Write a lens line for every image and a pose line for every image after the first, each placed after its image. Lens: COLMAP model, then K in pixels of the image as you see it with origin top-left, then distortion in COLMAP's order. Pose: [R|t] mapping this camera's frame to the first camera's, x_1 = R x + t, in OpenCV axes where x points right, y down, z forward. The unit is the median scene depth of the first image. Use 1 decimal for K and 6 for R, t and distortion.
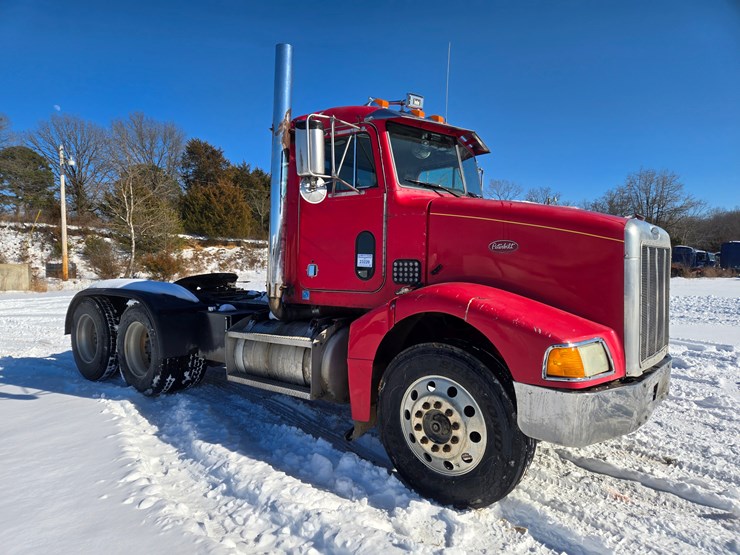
lens RADIAL K [[495.9, 0, 358.5], [0, 495.9, 284.1], [0, 0, 1]] dist [0.095199, -0.080996]
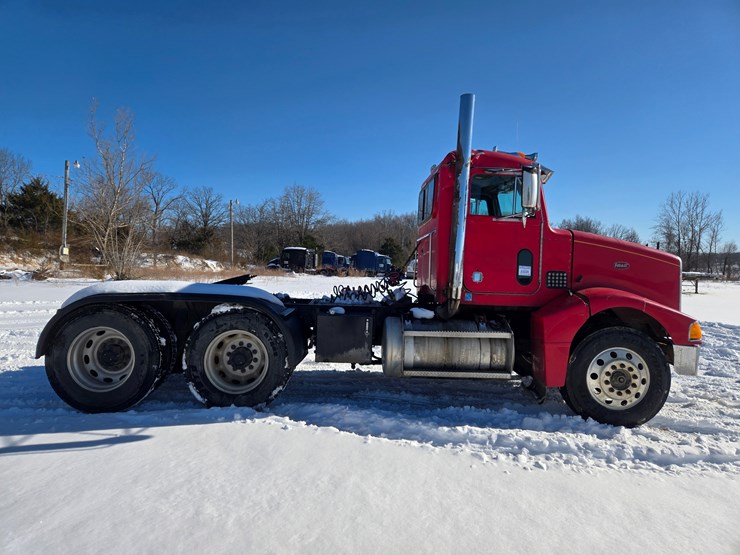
lens RADIAL K [[496.0, 0, 364.2], [0, 496.0, 271.8], [0, 0, 1]] dist [0.080963, -0.063289]
pose [[0.746494, 0.017970, 0.665149, -1.267638], [-0.005012, 0.999759, -0.021386, -0.014218], [-0.665373, 0.012631, 0.746404, 0.288526]]
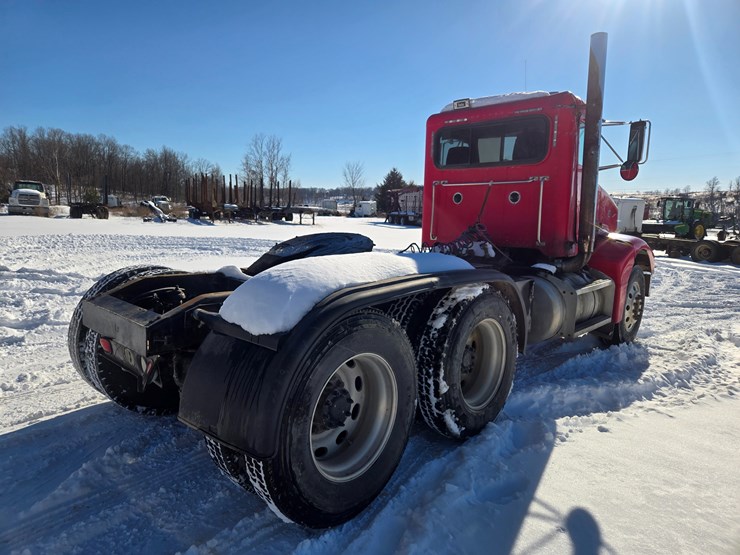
lens RADIAL K [[494.2, 0, 365.0], [0, 494.2, 273.3], [0, 0, 1]] dist [0.081162, -0.060947]
pose [[0.041620, -0.118996, 0.992022, -1.528393], [0.010251, 0.992881, 0.118669, -0.077279], [-0.999081, 0.005230, 0.042544, 1.656651]]
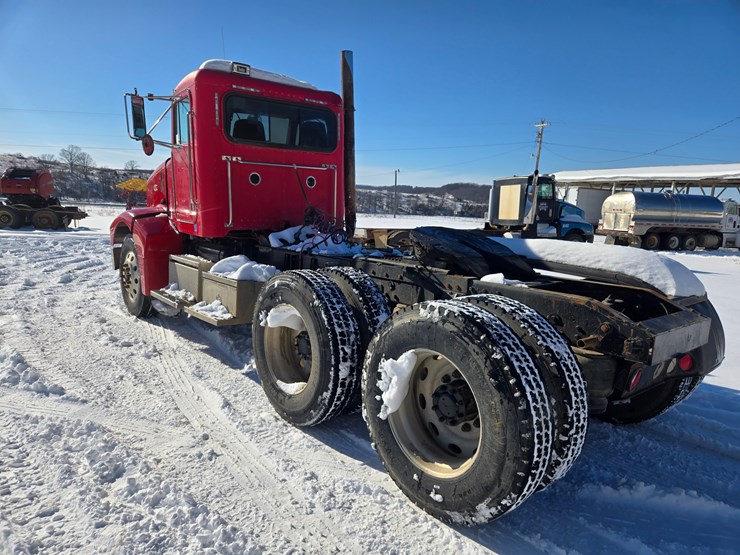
lens RADIAL K [[489.3, 0, 368.9], [0, 489.3, 285.0], [0, 0, 1]] dist [0.077185, -0.058716]
pose [[-0.986174, -0.061808, 0.153755, -0.516419], [-0.029085, 0.977994, 0.206597, -0.126033], [-0.163141, 0.199268, -0.966270, 2.770347]]
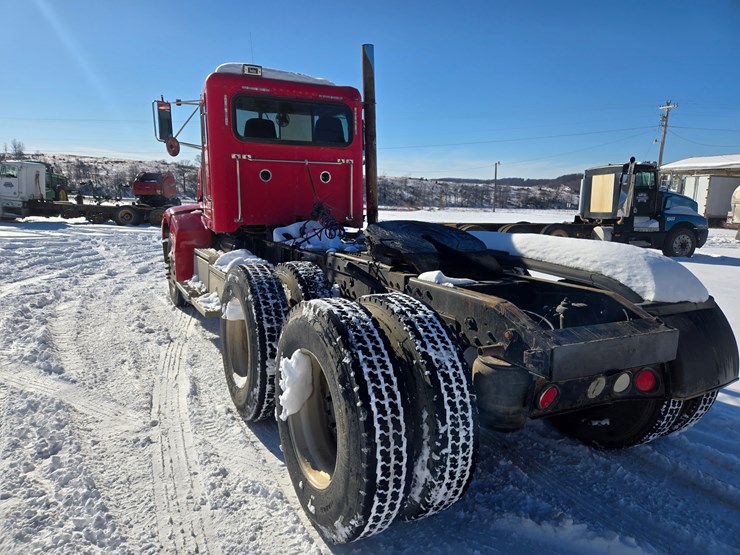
lens RADIAL K [[489.7, 0, 363.0], [0, 489.7, 272.9], [0, 0, 1]] dist [0.076955, -0.058206]
pose [[-0.926709, -0.076312, 0.367950, -0.773087], [-0.003082, 0.980673, 0.195627, -0.125244], [-0.375767, 0.180155, -0.909034, 2.665692]]
